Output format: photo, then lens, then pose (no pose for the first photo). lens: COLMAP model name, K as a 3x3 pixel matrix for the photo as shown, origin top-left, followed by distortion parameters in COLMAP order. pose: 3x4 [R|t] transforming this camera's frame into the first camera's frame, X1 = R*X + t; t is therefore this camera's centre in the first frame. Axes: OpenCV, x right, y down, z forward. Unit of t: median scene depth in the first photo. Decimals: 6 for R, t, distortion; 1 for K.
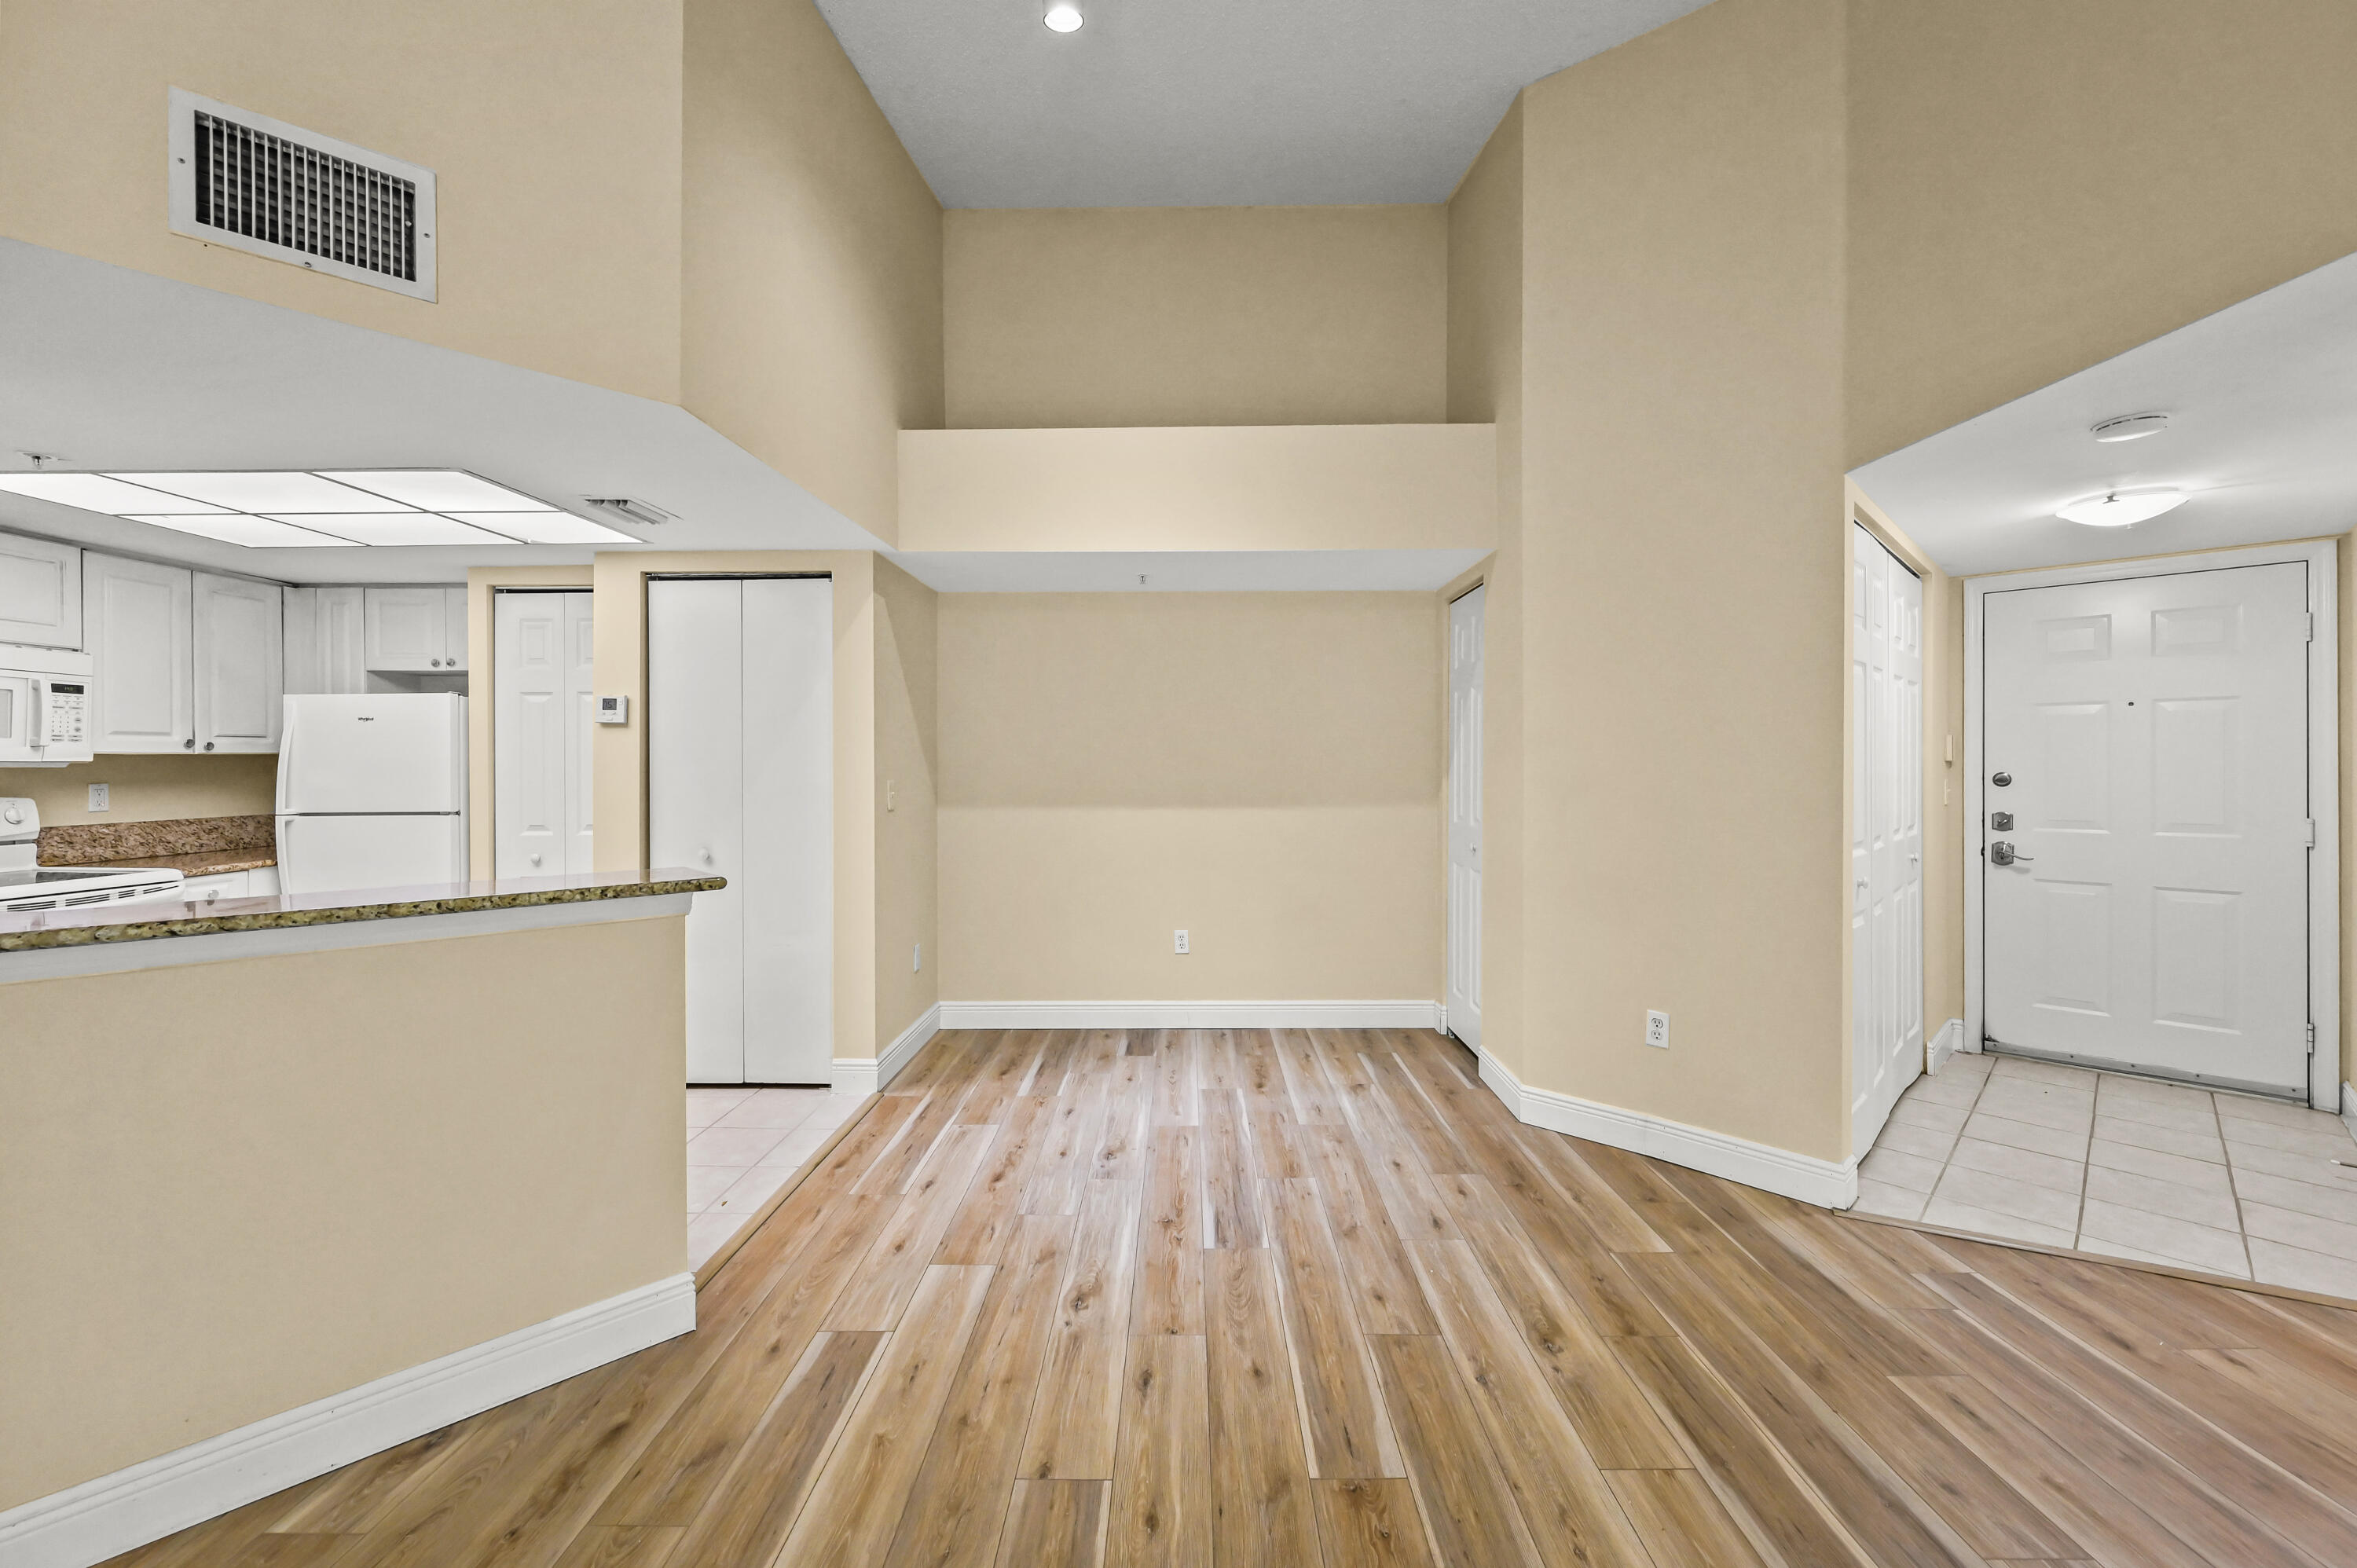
lens RADIAL K [[932.1, 0, 1177.7], [0, 932.1, 766.2], [0, 0, 1]] dist [-0.002706, 0.000210]
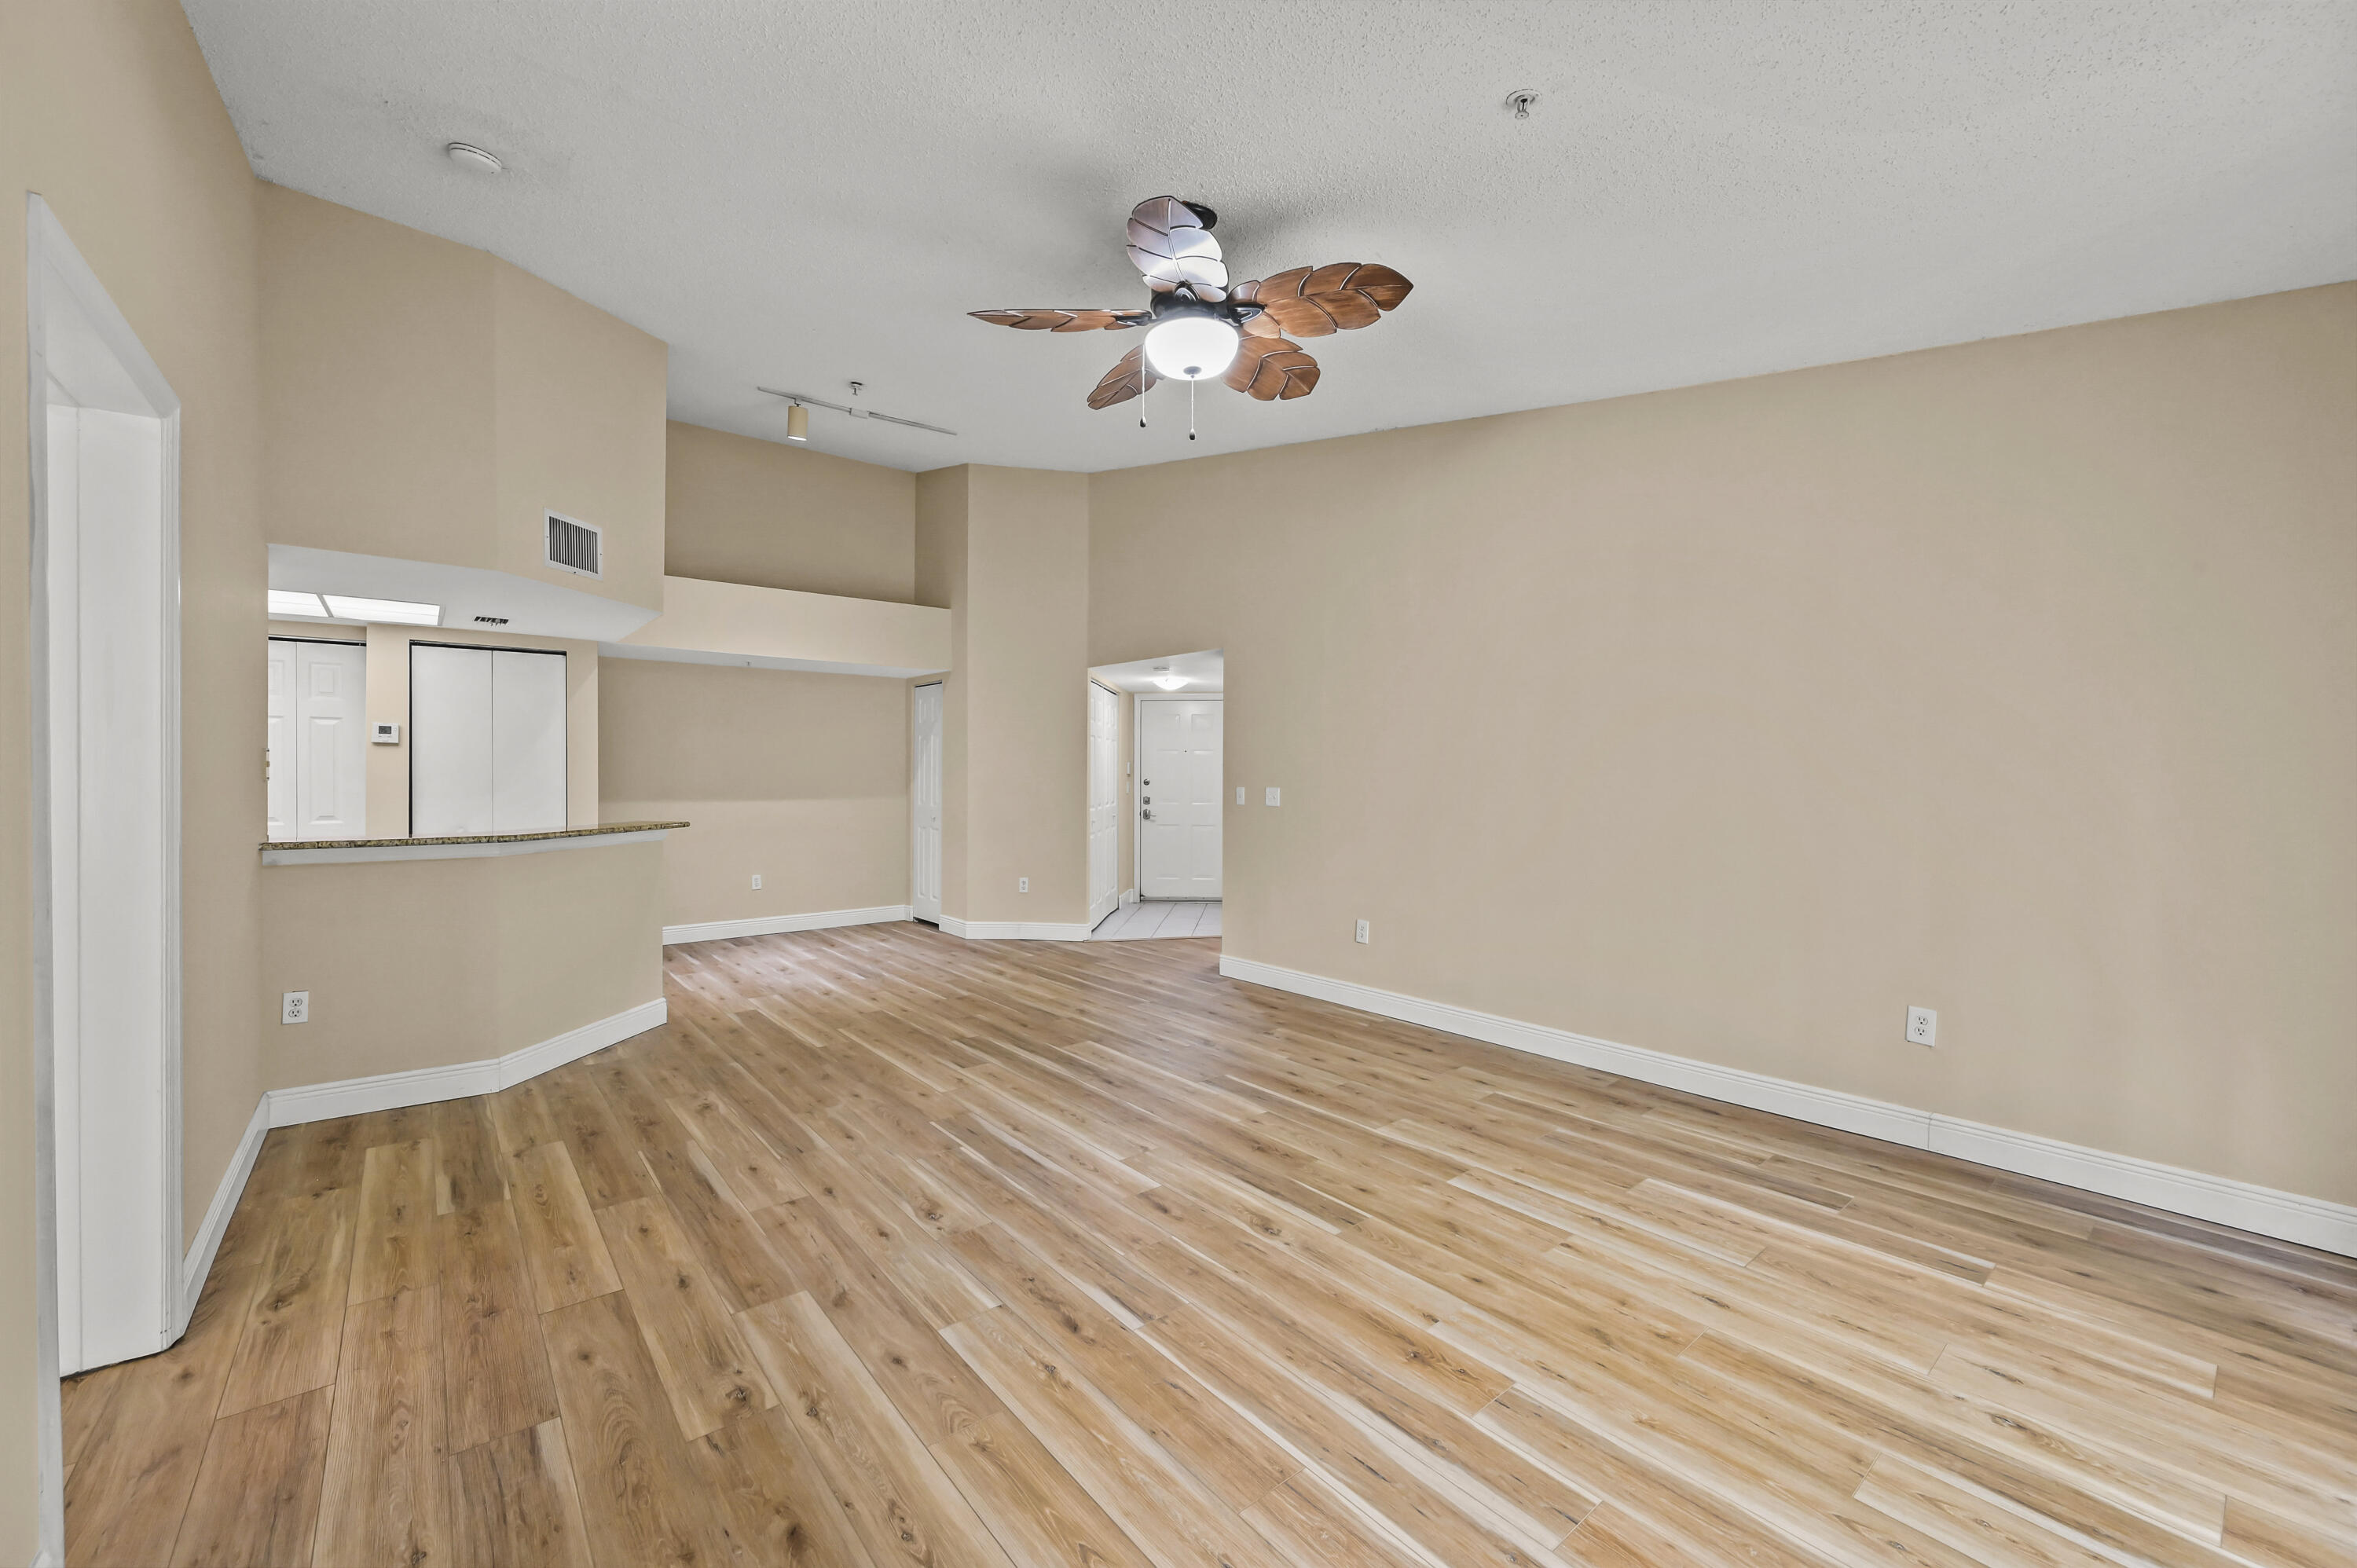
lens RADIAL K [[932.1, 0, 1175.7], [0, 932.1, 780.4], [0, 0, 1]] dist [-0.002706, 0.000210]
pose [[0.766058, 0.001113, 0.642770, -0.639079], [-0.003383, 0.999992, 0.002300, 0.004275], [-0.642762, -0.003937, 0.766055, -0.955439]]
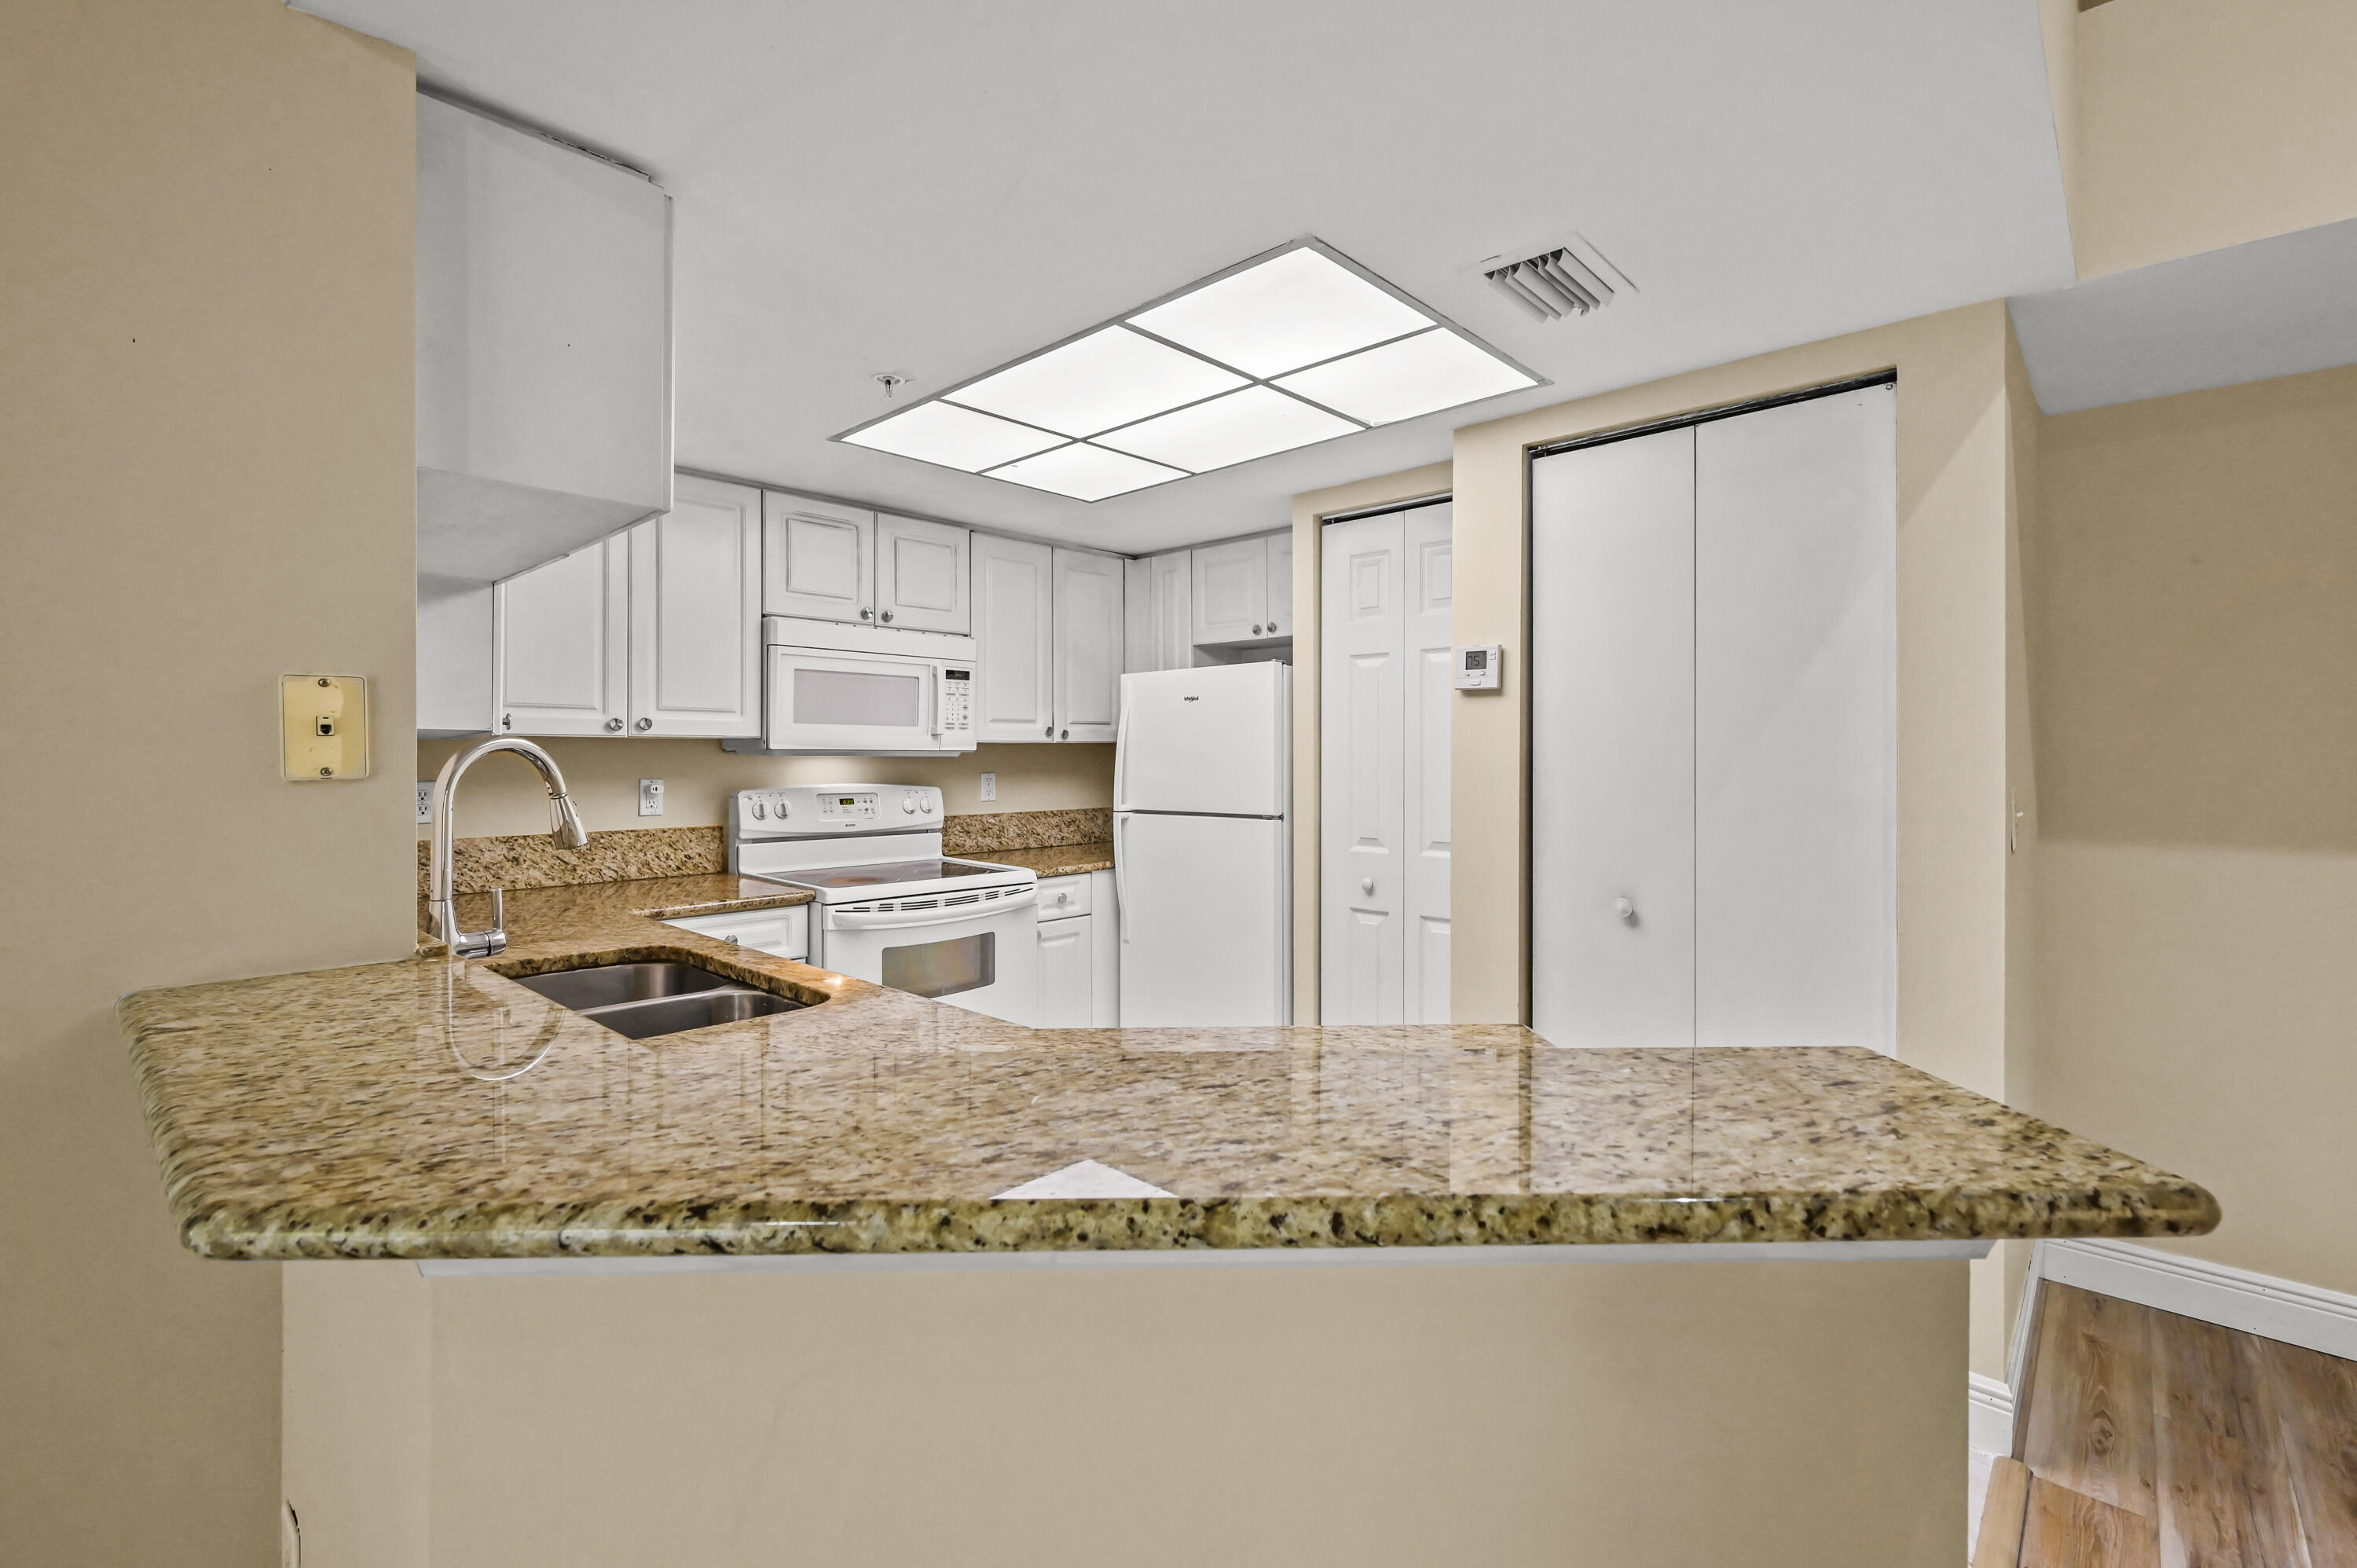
lens RADIAL K [[1019.8, 0, 1176.1], [0, 1019.8, 763.2], [0, 0, 1]] dist [-0.000036, 0.000095]
pose [[0.738650, 0.006710, -0.674055, -0.307765], [-0.003785, 0.999976, 0.005807, 0.001355], [0.674078, -0.001738, 0.738658, 0.363760]]
